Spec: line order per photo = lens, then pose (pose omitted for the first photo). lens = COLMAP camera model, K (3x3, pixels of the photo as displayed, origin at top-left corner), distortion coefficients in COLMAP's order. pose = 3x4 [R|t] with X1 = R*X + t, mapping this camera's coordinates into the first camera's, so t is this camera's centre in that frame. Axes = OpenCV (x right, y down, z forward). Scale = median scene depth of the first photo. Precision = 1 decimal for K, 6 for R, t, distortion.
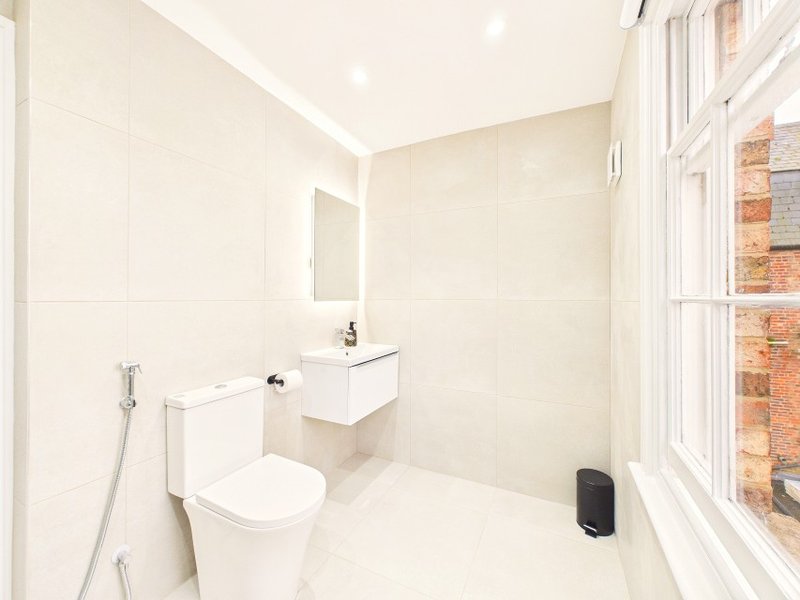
lens RADIAL K [[317.3, 0, 396.4], [0, 317.3, 294.4], [0, 0, 1]] dist [-0.016247, -0.000032]
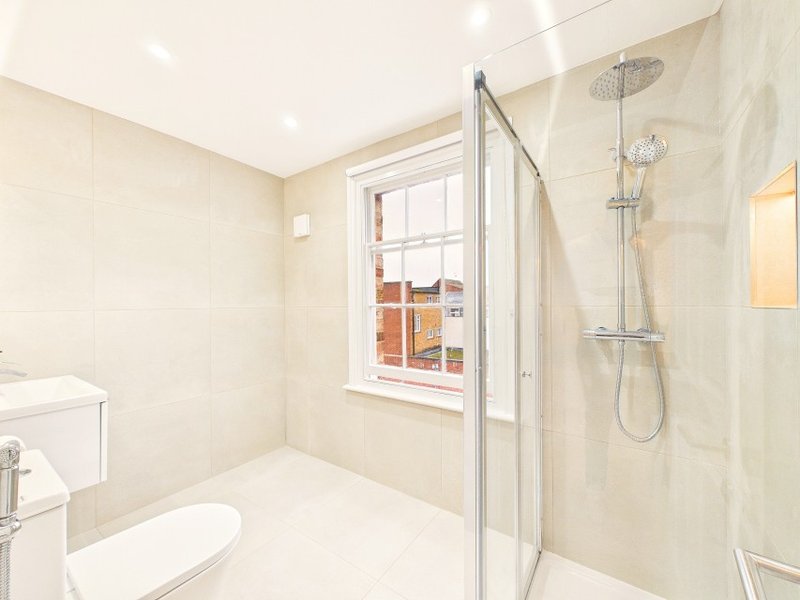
lens RADIAL K [[322.0, 0, 398.6], [0, 322.0, 302.5], [0, 0, 1]] dist [-0.000781, -0.000144]
pose [[0.135446, 0.001762, 0.990783, -1.576673], [0.003173, 0.999993, -0.002212, -0.002752], [-0.990780, 0.003443, 0.135440, 0.438365]]
